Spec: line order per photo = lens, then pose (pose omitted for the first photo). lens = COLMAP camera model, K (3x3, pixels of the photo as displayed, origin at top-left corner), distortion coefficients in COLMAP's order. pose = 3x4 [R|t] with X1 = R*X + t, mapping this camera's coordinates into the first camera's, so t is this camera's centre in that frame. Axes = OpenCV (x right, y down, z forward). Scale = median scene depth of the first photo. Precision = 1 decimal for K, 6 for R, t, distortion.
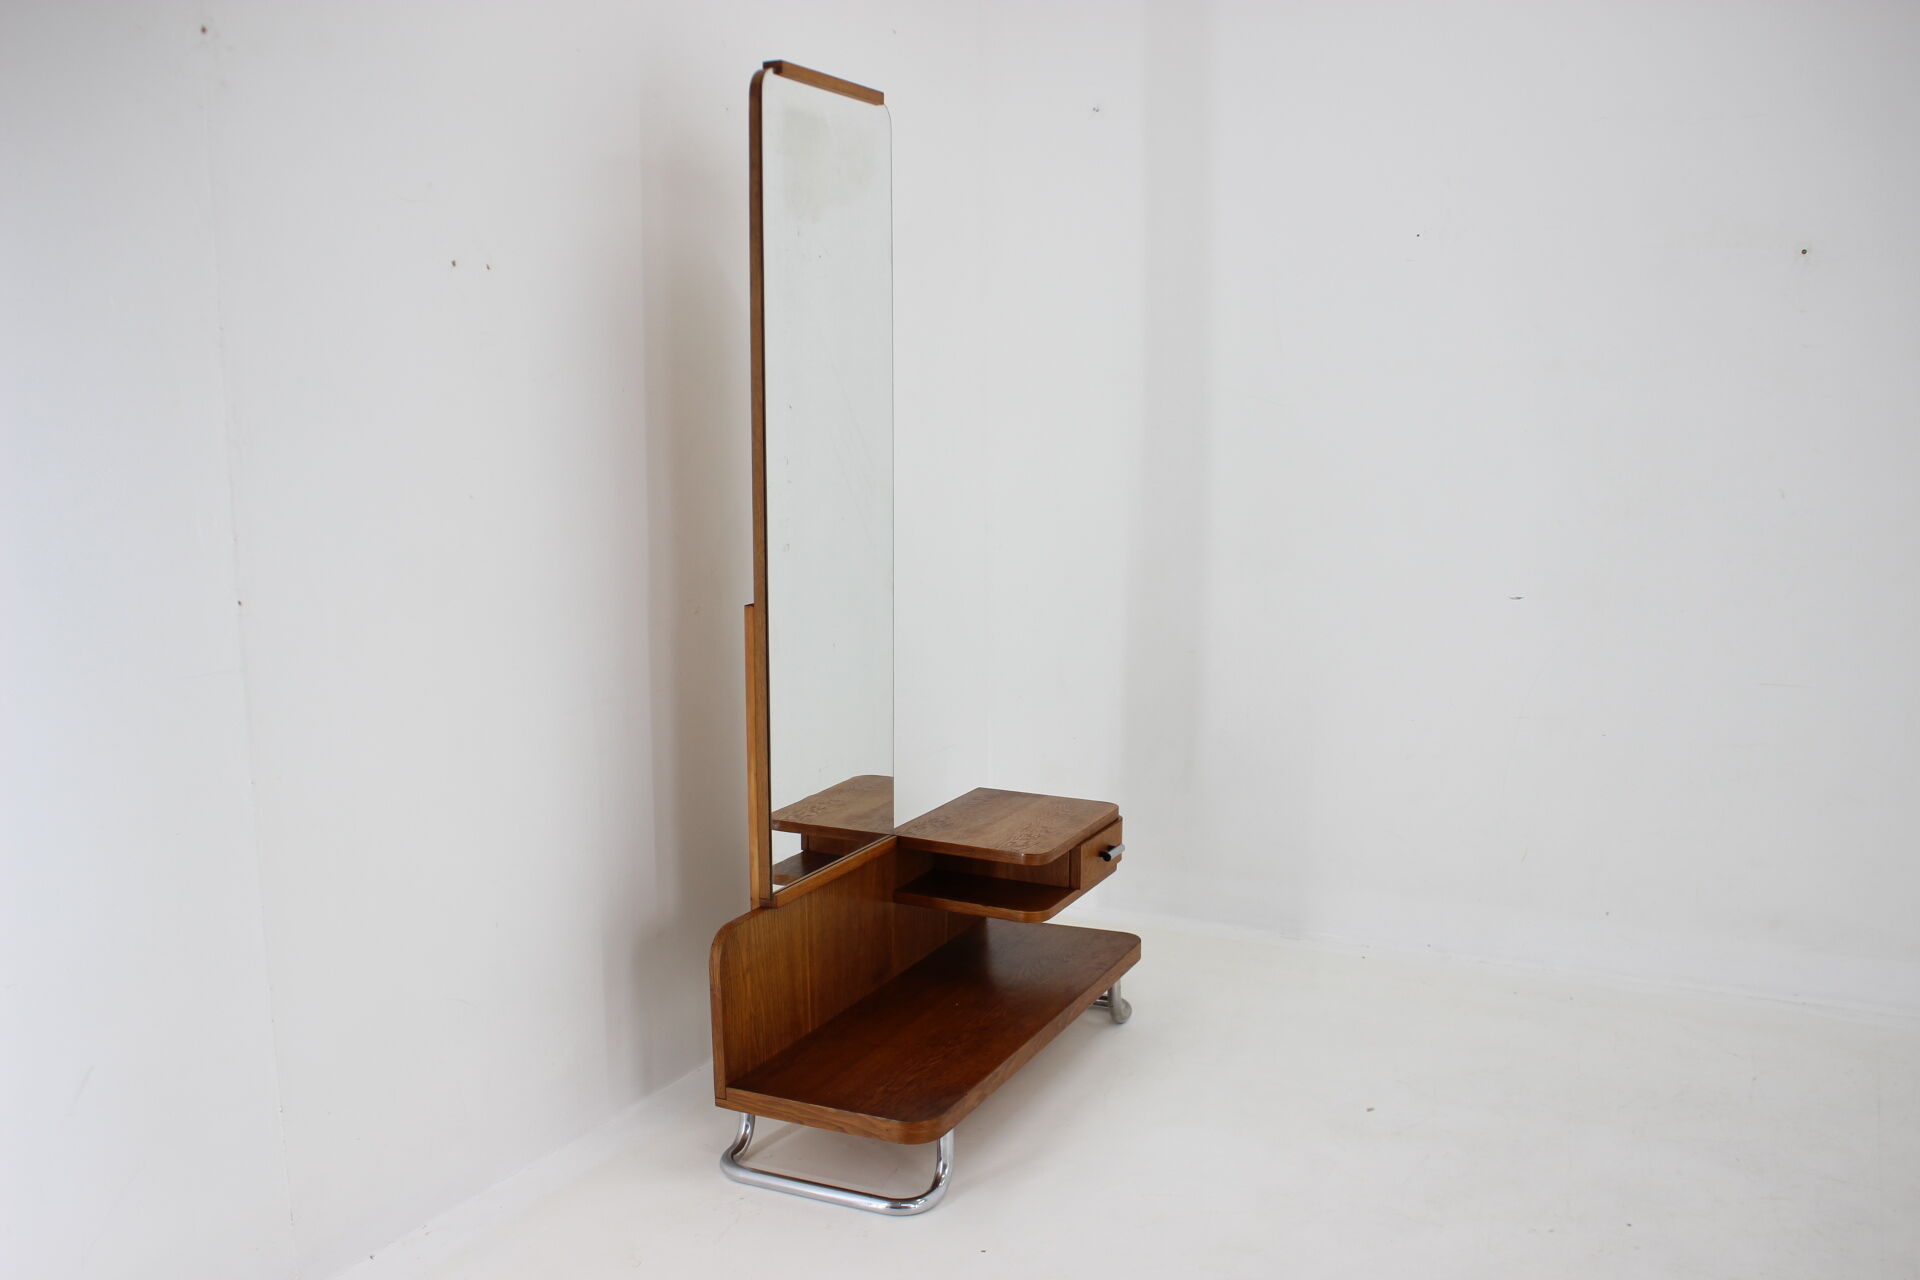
lens RADIAL K [[1720.8, 0, 961.4], [0, 1720.8, 687.1], [0, 0, 1]] dist [-0.161417, 0.144592]
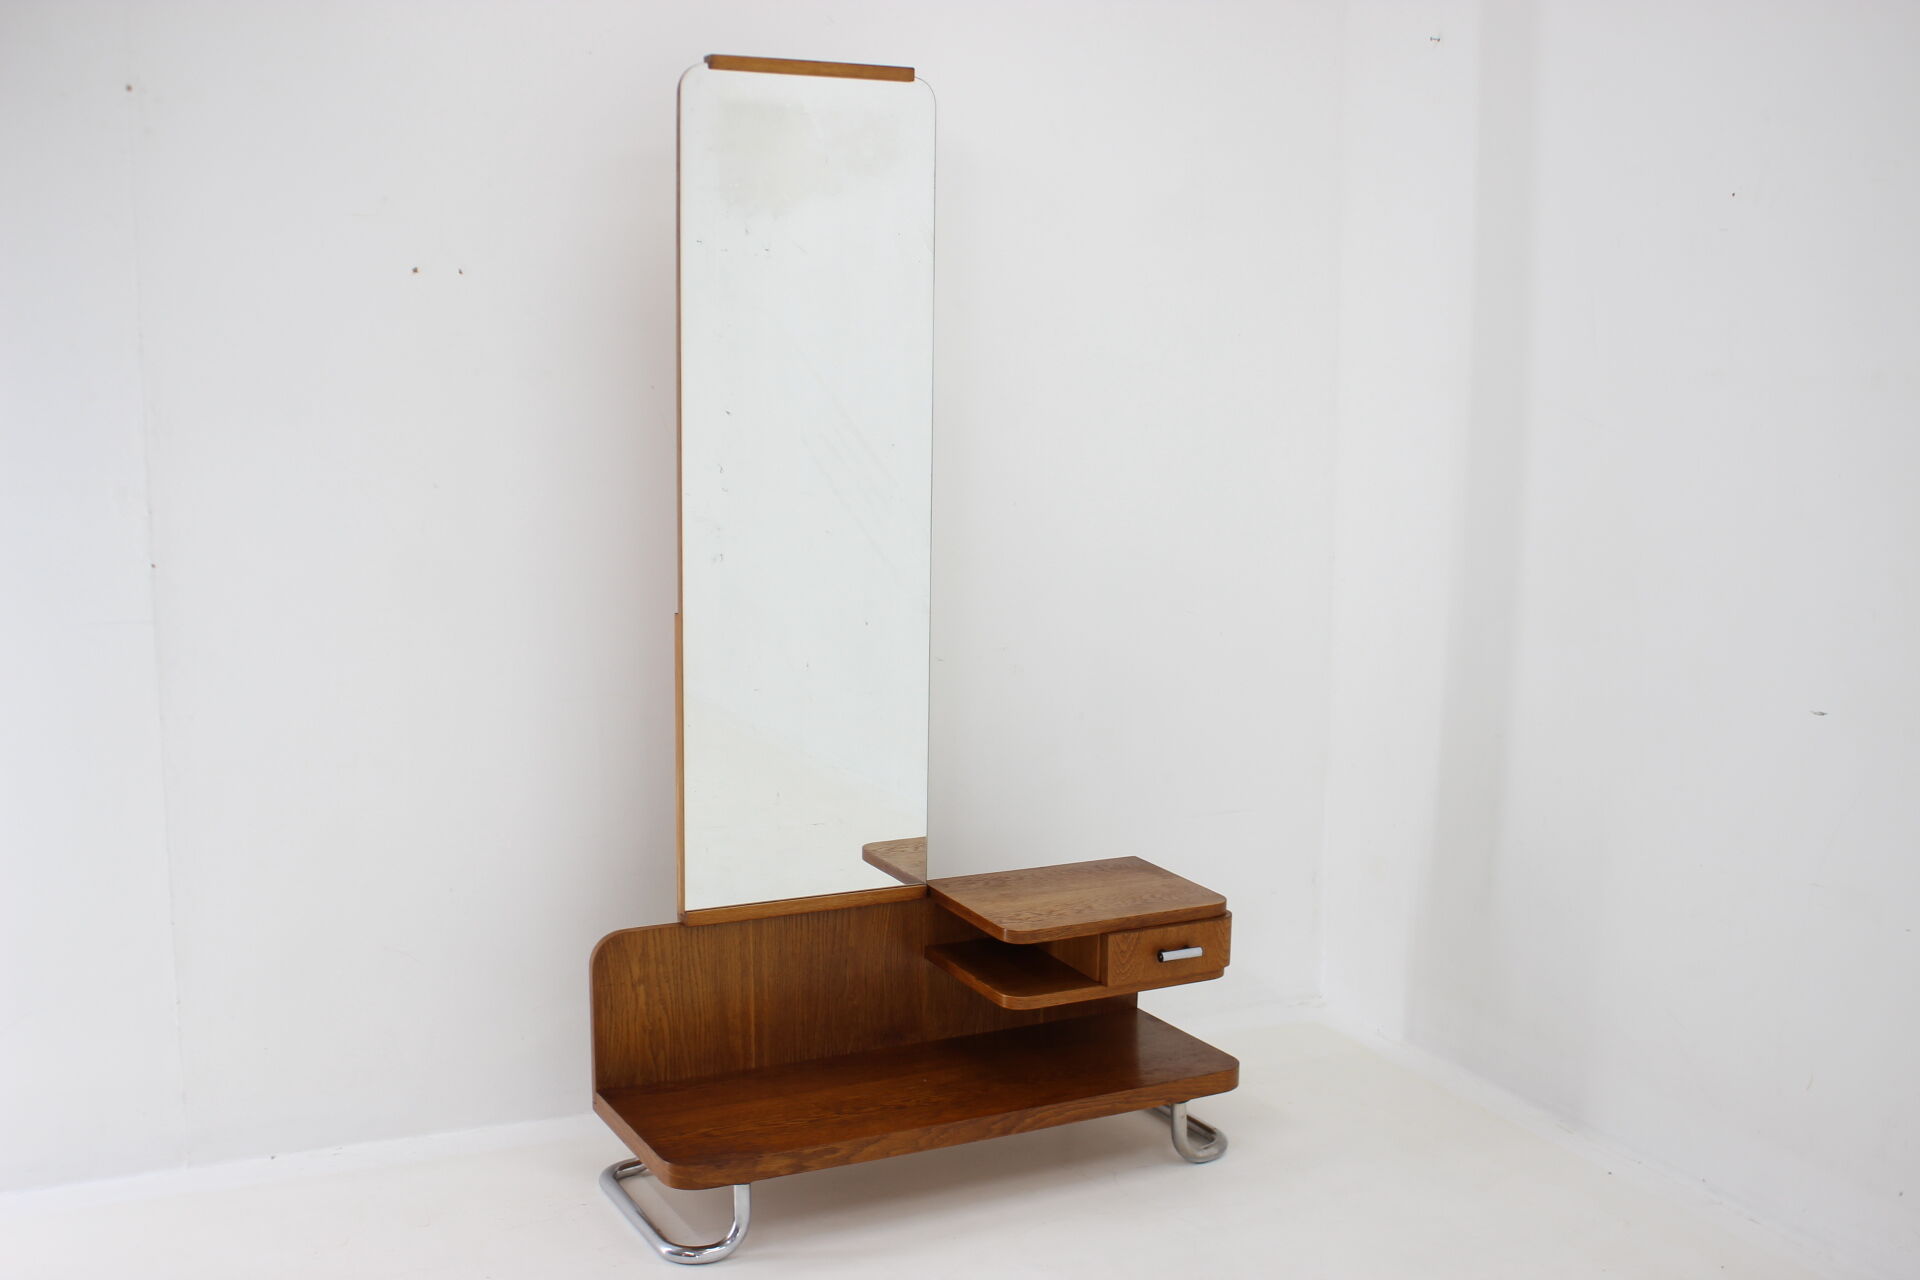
lens RADIAL K [[2109.7, 0, 965.3], [0, 2109.7, 693.6], [0, 0, 1]] dist [-0.125888, 0.120995]
pose [[0.791779, 0.115579, -0.599773, 0.690516], [-0.118327, 0.992357, 0.035024, -0.060036], [0.599237, 0.043239, 0.799403, 0.131250]]
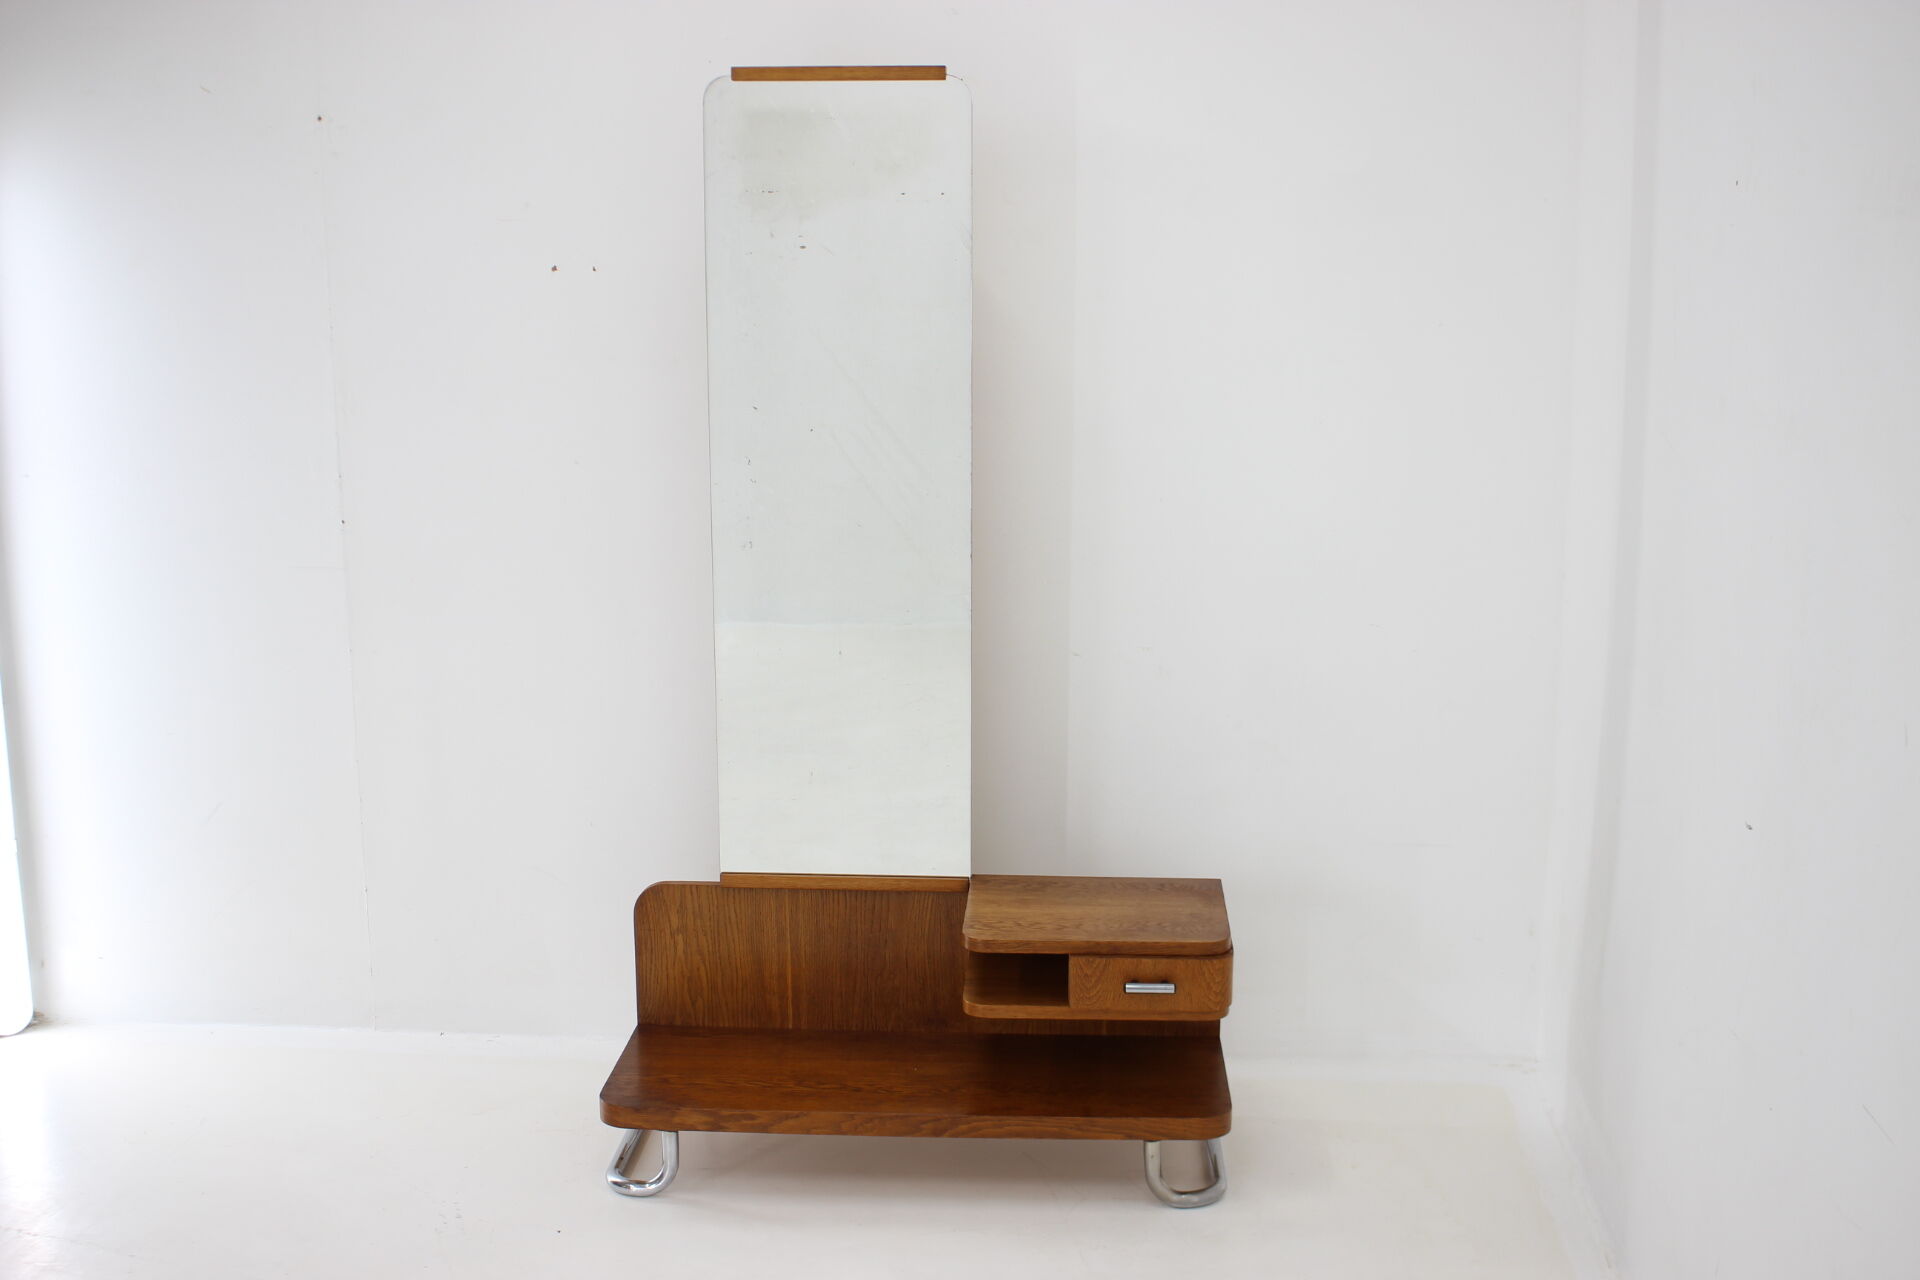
lens RADIAL K [[2154.0, 0, 965.2], [0, 2154.0, 696.5], [0, 0, 1]] dist [-0.102863, 0.015861]
pose [[0.377481, 0.202571, -0.903589, 1.062547], [-0.161091, 0.975267, 0.151343, -0.197139], [0.911898, 0.088431, 0.400776, 0.581061]]
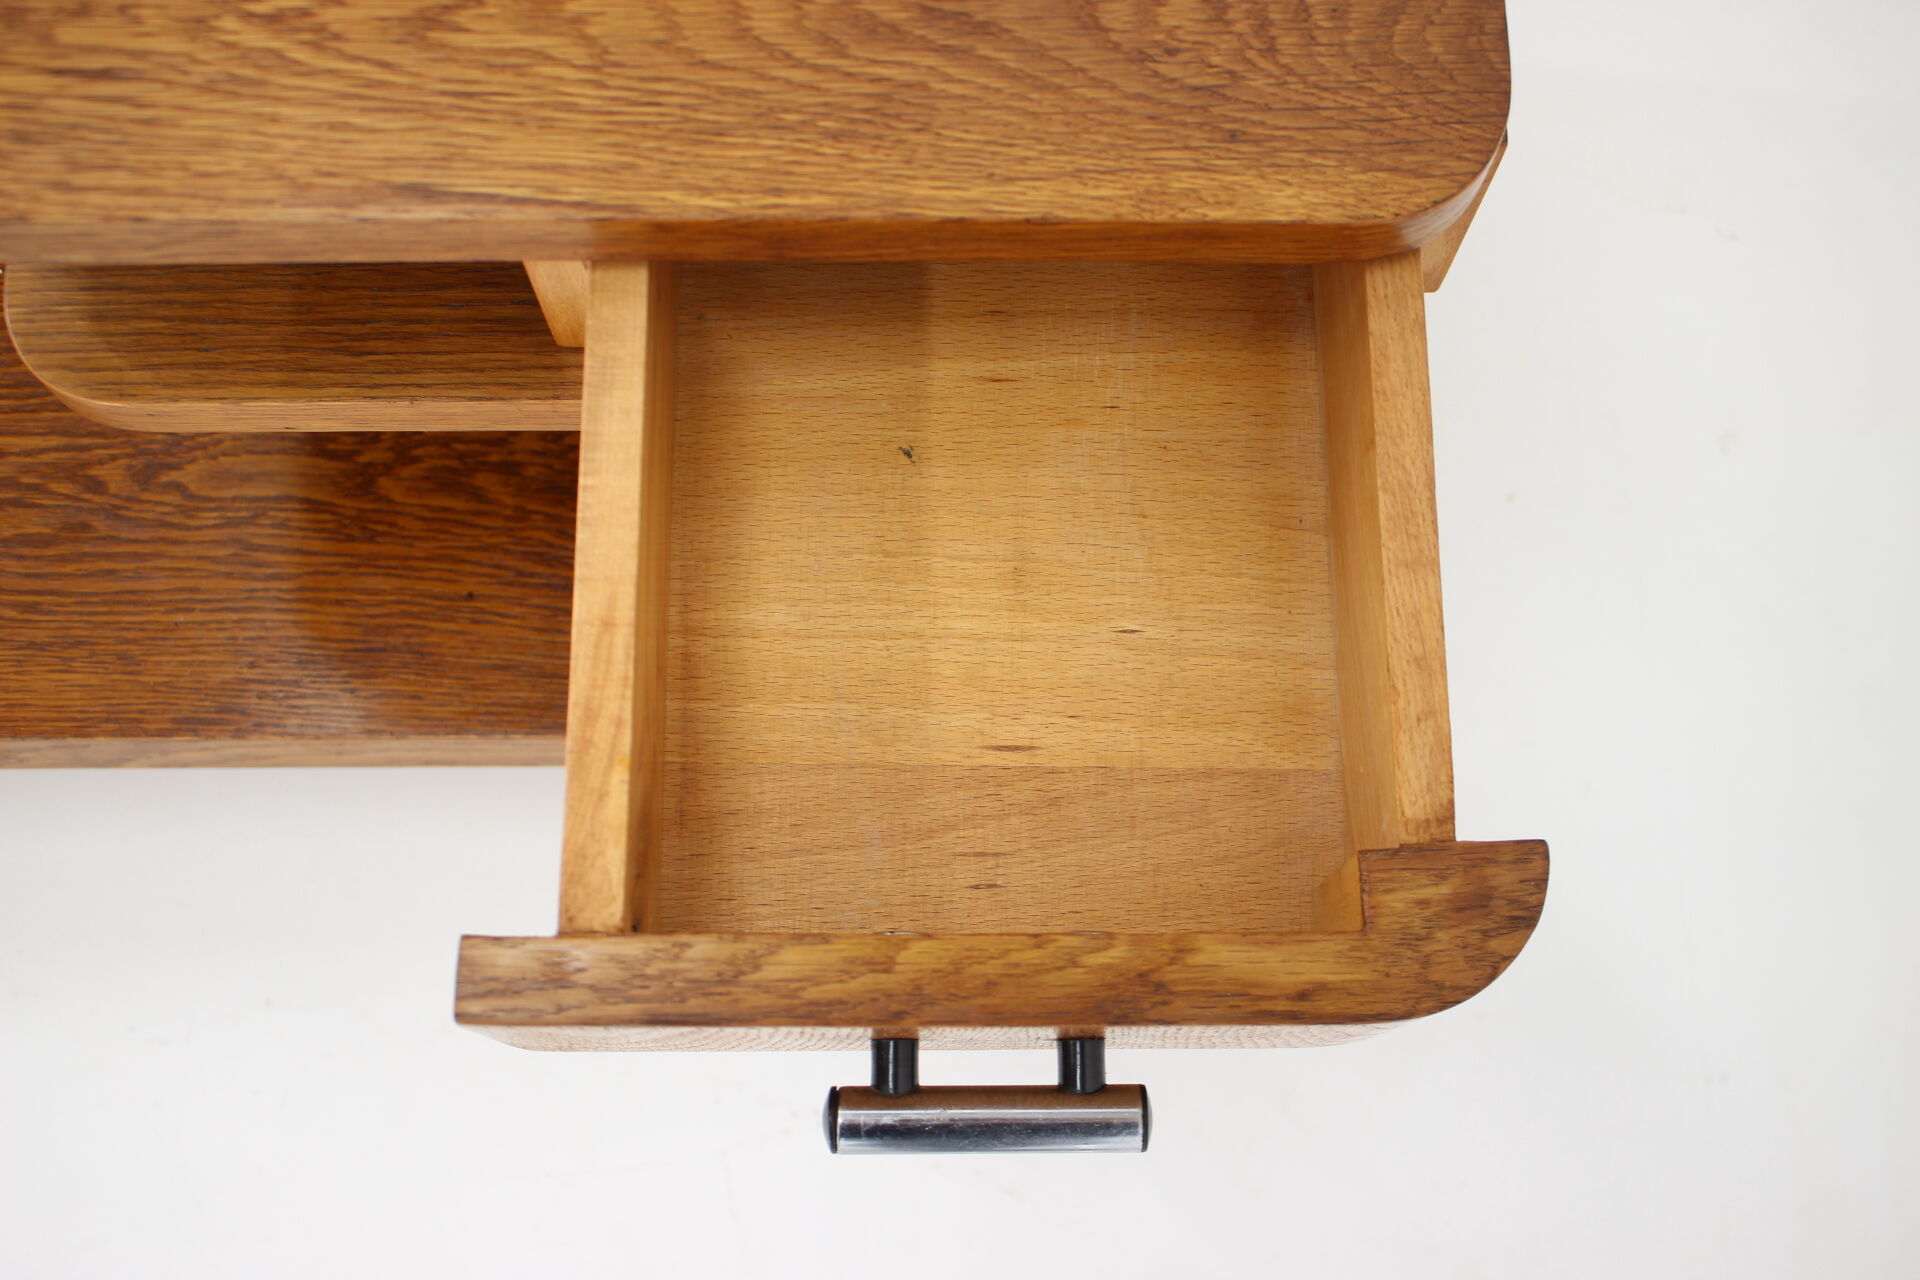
lens RADIAL K [[2109.7, 0, 965.3], [0, 2109.7, 693.6], [0, 0, 1]] dist [-0.125888, 0.120995]
pose [[0.431810, 0.867895, -0.245558, 0.168075], [-0.173005, 0.346890, 0.921812, -0.057447], [0.885217, -0.355565, 0.299941, 1.072379]]
